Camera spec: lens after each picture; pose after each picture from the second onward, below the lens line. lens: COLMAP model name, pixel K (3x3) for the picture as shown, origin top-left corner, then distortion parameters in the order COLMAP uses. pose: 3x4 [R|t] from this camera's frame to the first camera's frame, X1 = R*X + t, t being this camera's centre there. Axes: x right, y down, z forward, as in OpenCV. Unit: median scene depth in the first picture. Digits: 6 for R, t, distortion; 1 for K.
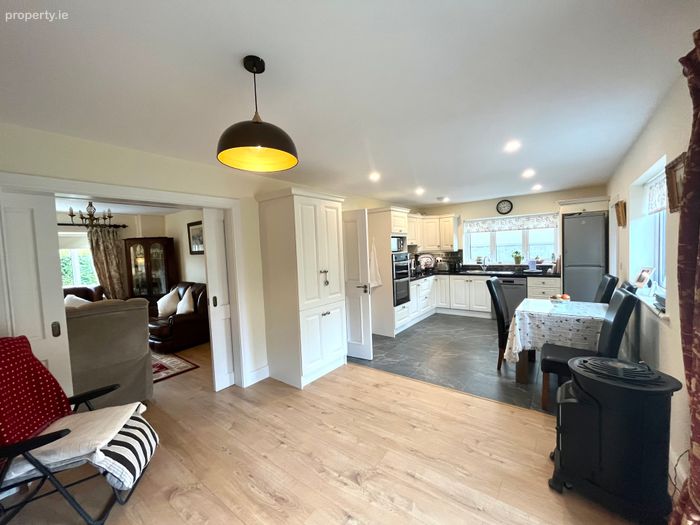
lens RADIAL K [[283.8, 0, 345.6], [0, 283.8, 261.9], [0, 0, 1]] dist [-0.002616, -0.000186]
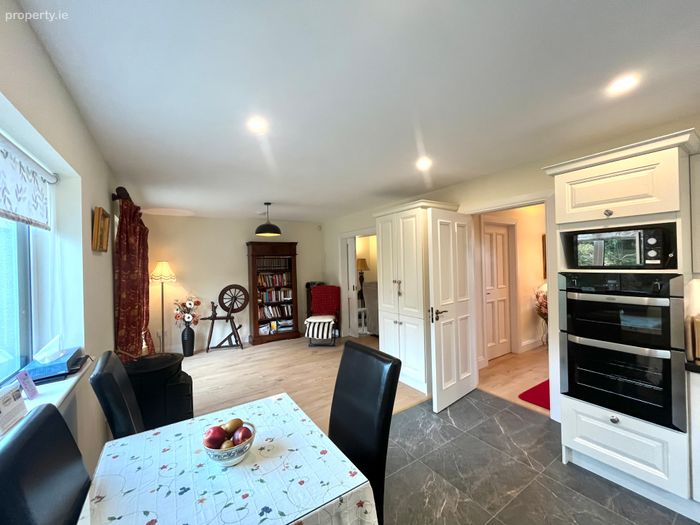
lens RADIAL K [[283.8, 0, 350.4], [0, 283.8, 262.4], [0, 0, 1]] dist [-0.002616, -0.000186]
pose [[-0.317659, 0.051497, -0.946806, 0.634749], [-0.001782, 0.998490, 0.054907, -0.062839], [0.948203, 0.019129, -0.317088, 0.770425]]
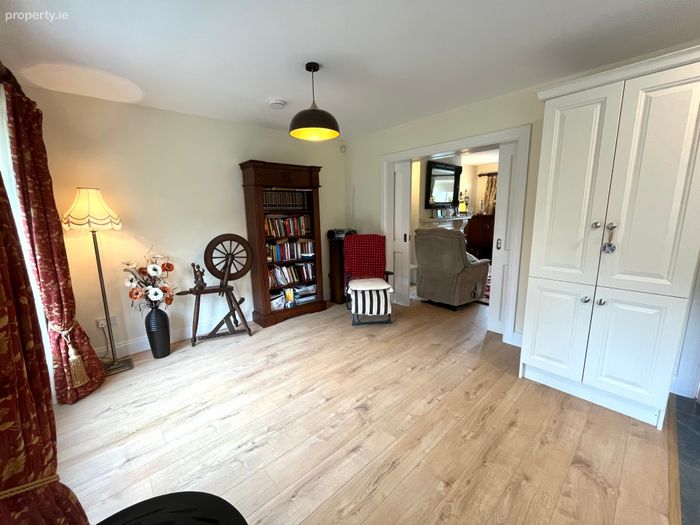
lens RADIAL K [[283.8, 0, 349.9], [0, 283.8, 261.9], [0, 0, 1]] dist [-0.002616, -0.000186]
pose [[-0.168803, 0.224049, -0.959848, 0.356121], [-0.014770, 0.973138, 0.229749, -0.011080], [0.985539, 0.052959, -0.160960, 0.405234]]
